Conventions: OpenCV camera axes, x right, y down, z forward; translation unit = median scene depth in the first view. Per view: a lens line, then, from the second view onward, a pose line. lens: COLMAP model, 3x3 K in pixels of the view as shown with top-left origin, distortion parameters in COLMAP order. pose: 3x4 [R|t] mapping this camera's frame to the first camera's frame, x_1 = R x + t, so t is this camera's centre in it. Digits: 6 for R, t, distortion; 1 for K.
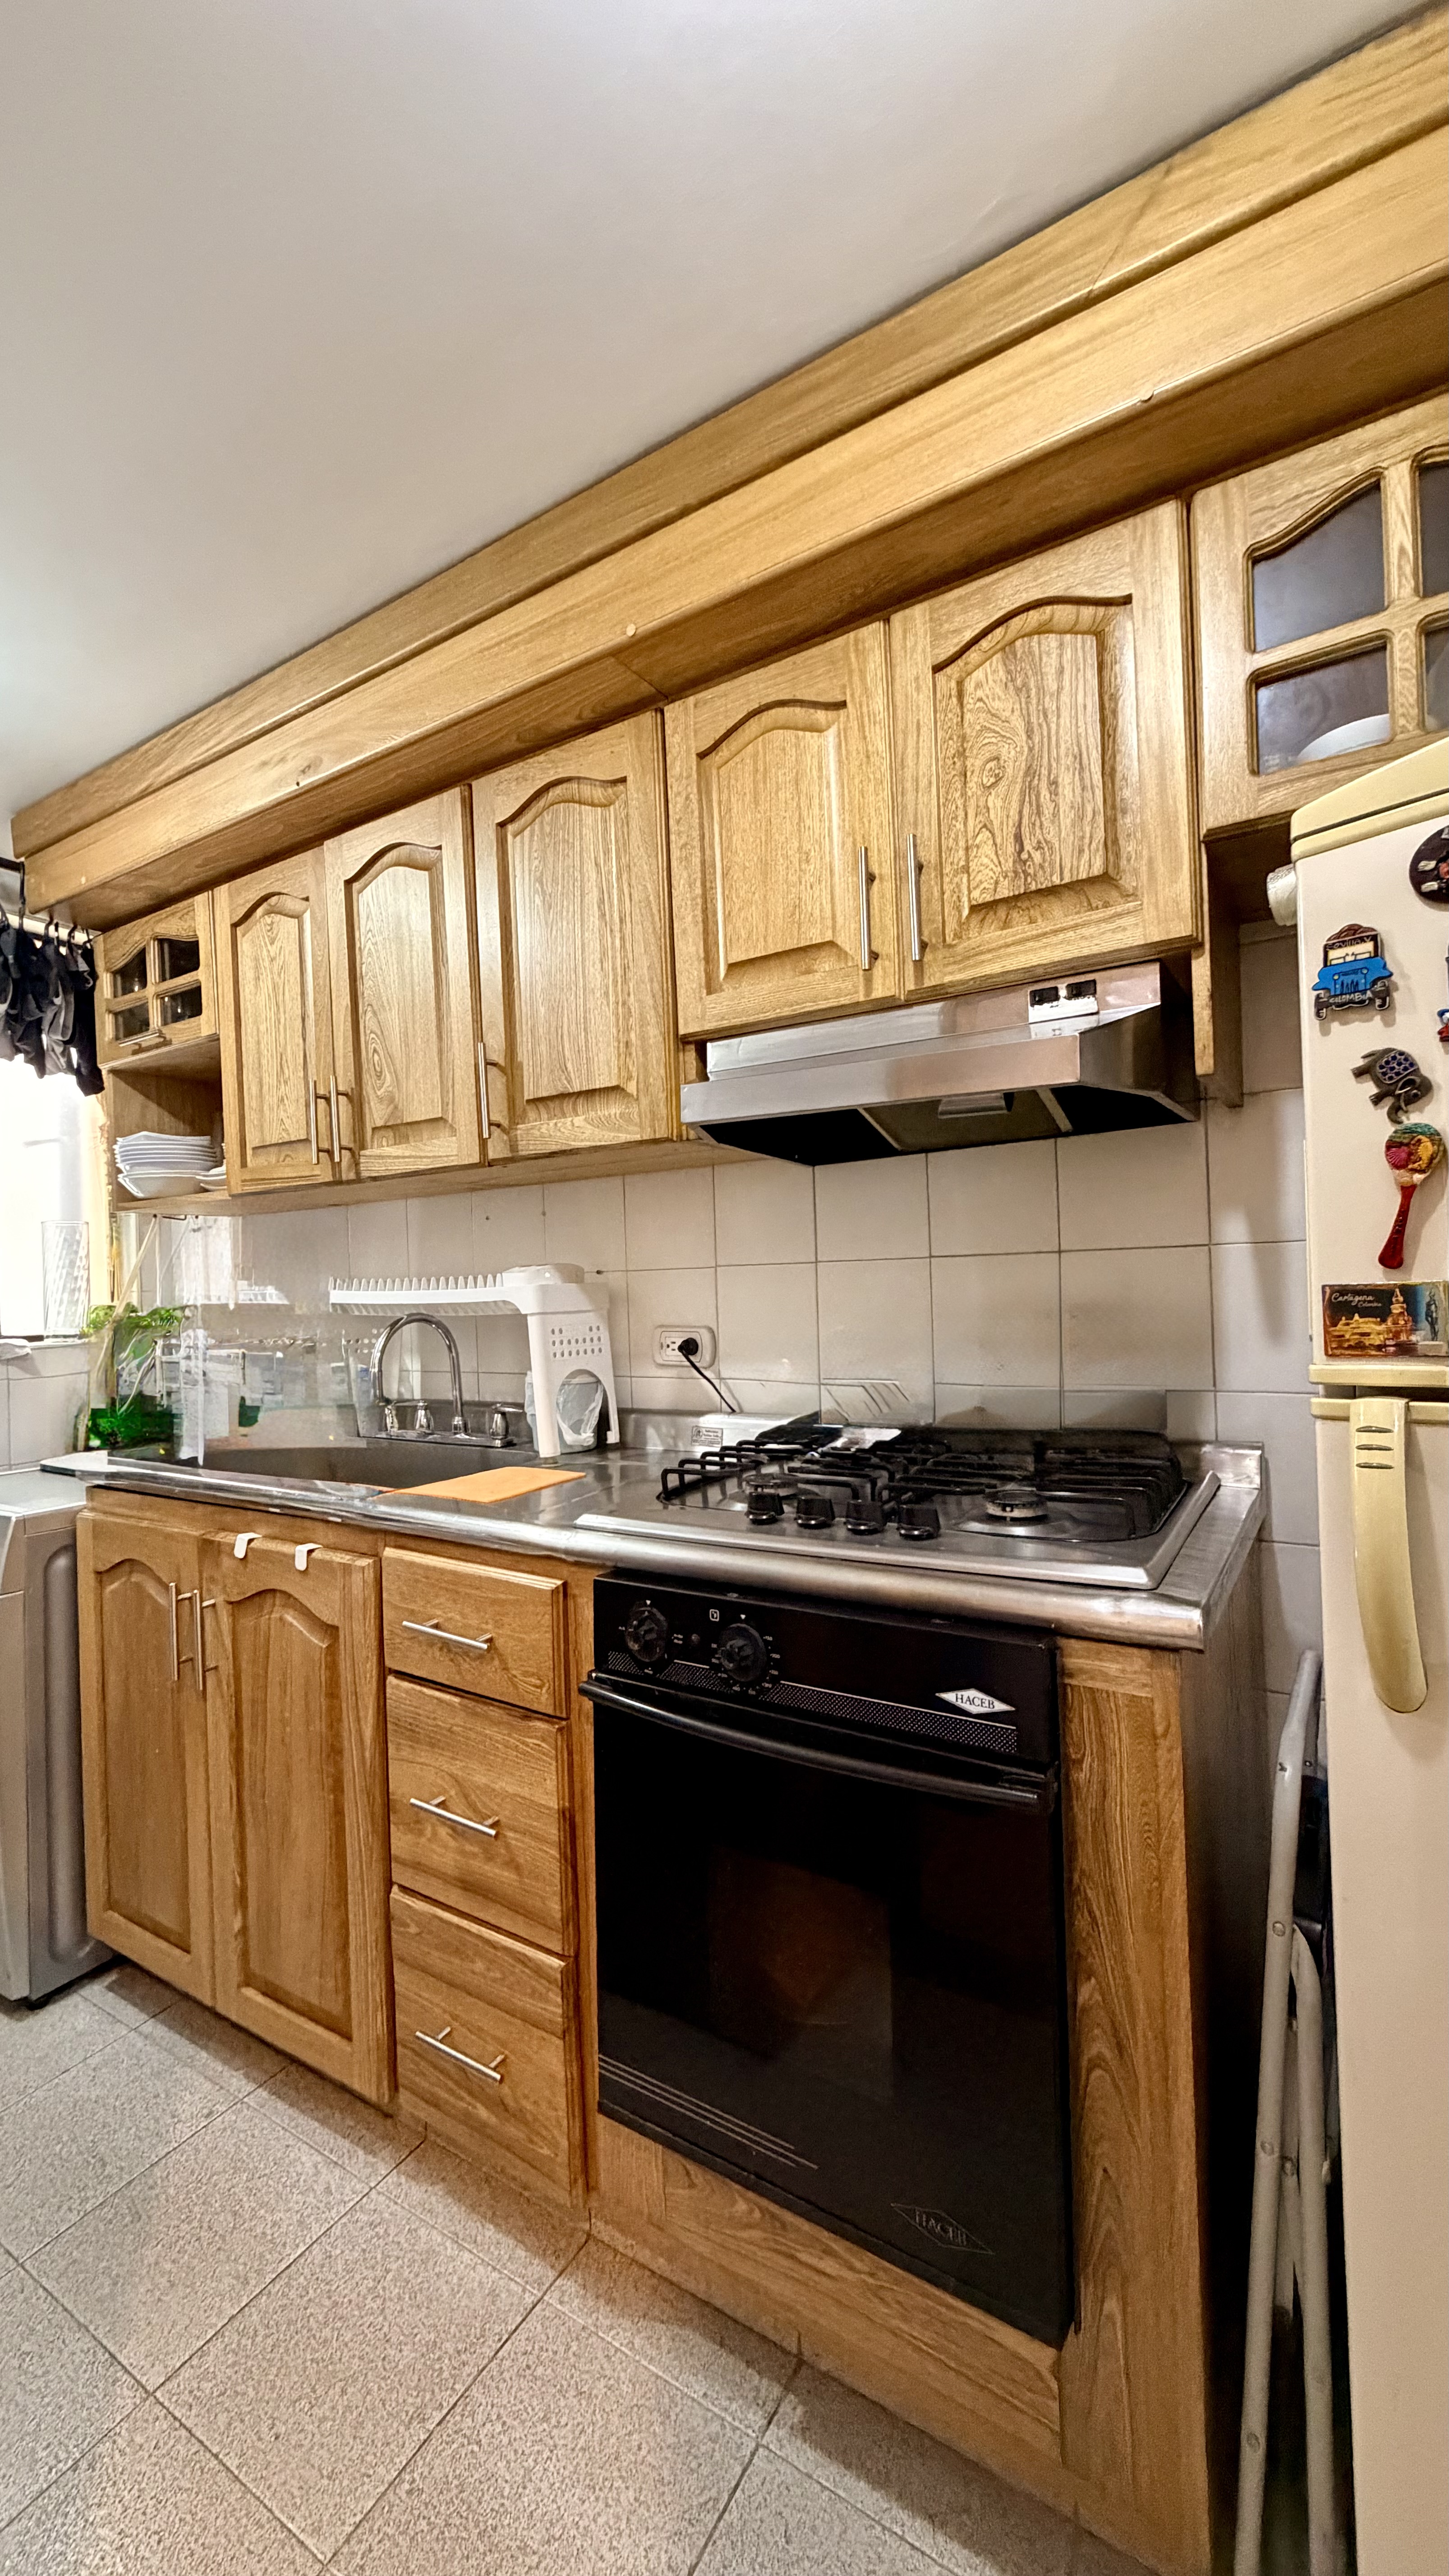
lens RADIAL K [[1016.3, 0, 718.8], [0, 1016.3, 1281.0], [0, 0, 1]] dist [-0.005551, 0.000077]
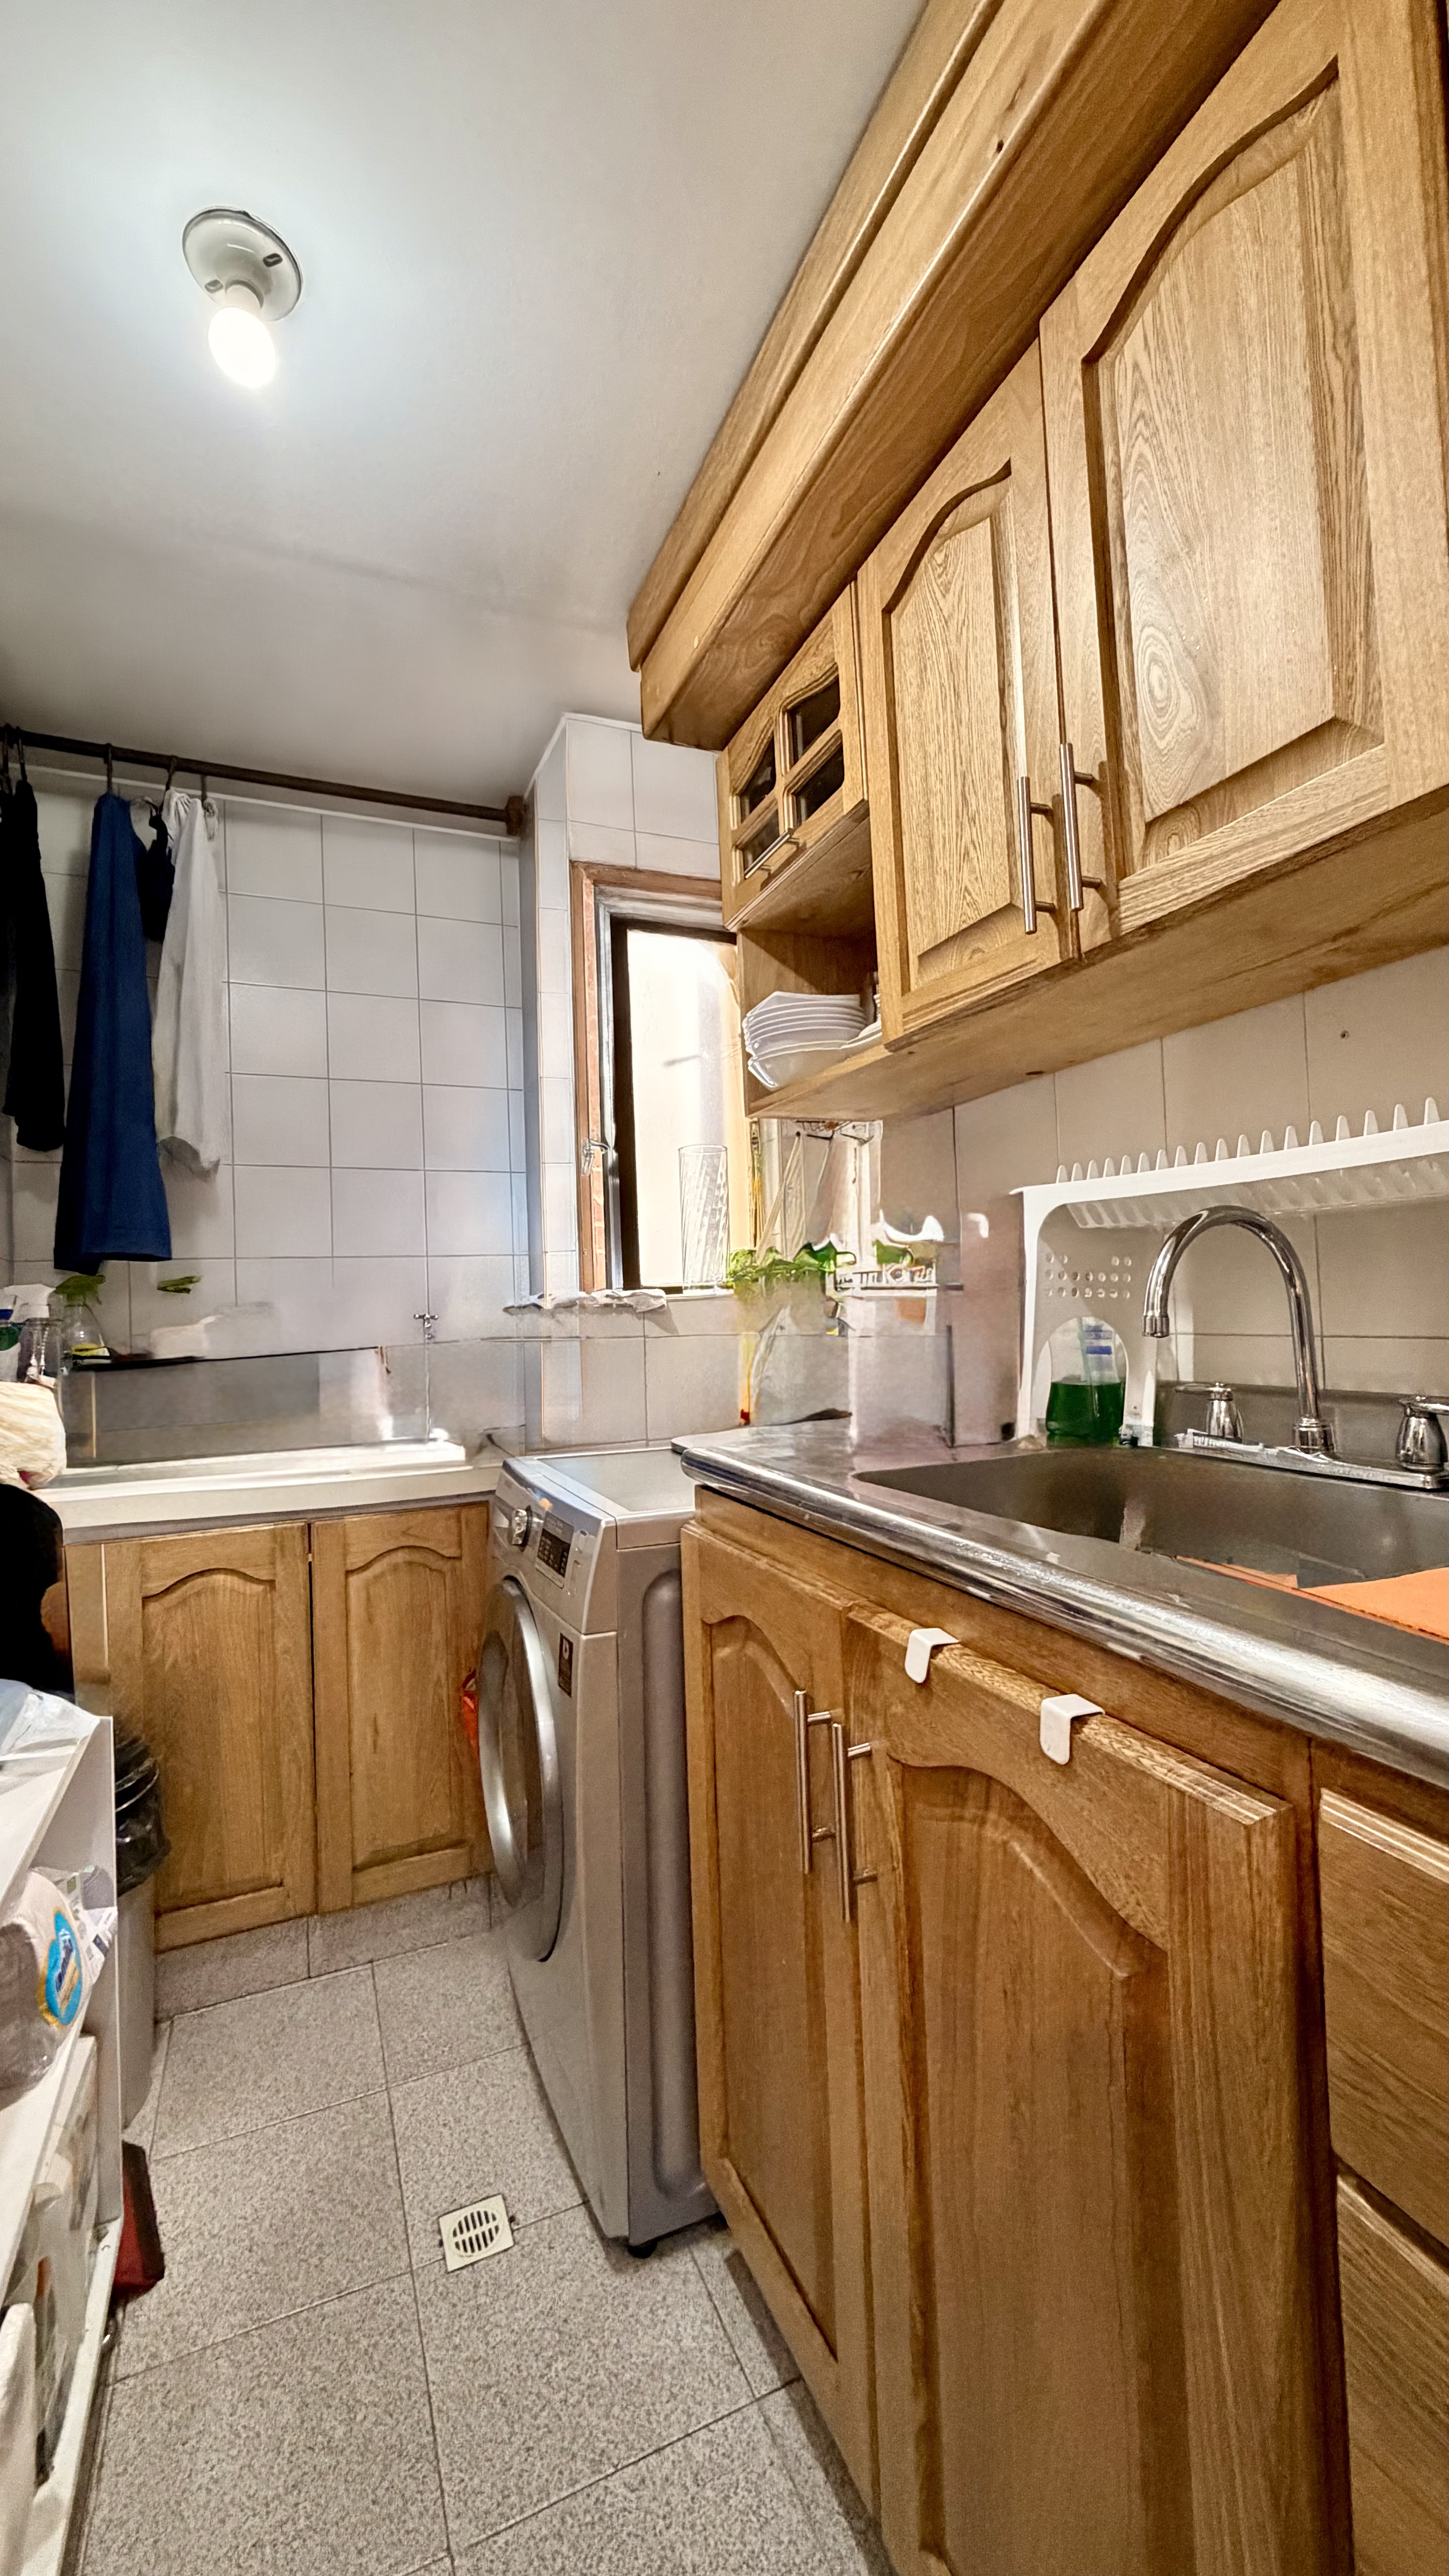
lens RADIAL K [[1016.3, 0, 718.8], [0, 1016.3, 1281.0], [0, 0, 1]] dist [-0.005551, 0.000077]
pose [[0.818269, -0.011189, -0.574727, -0.224659], [0.013166, 0.999913, -0.000722, 0.068504], [0.574685, -0.006976, 0.818345, 0.460577]]
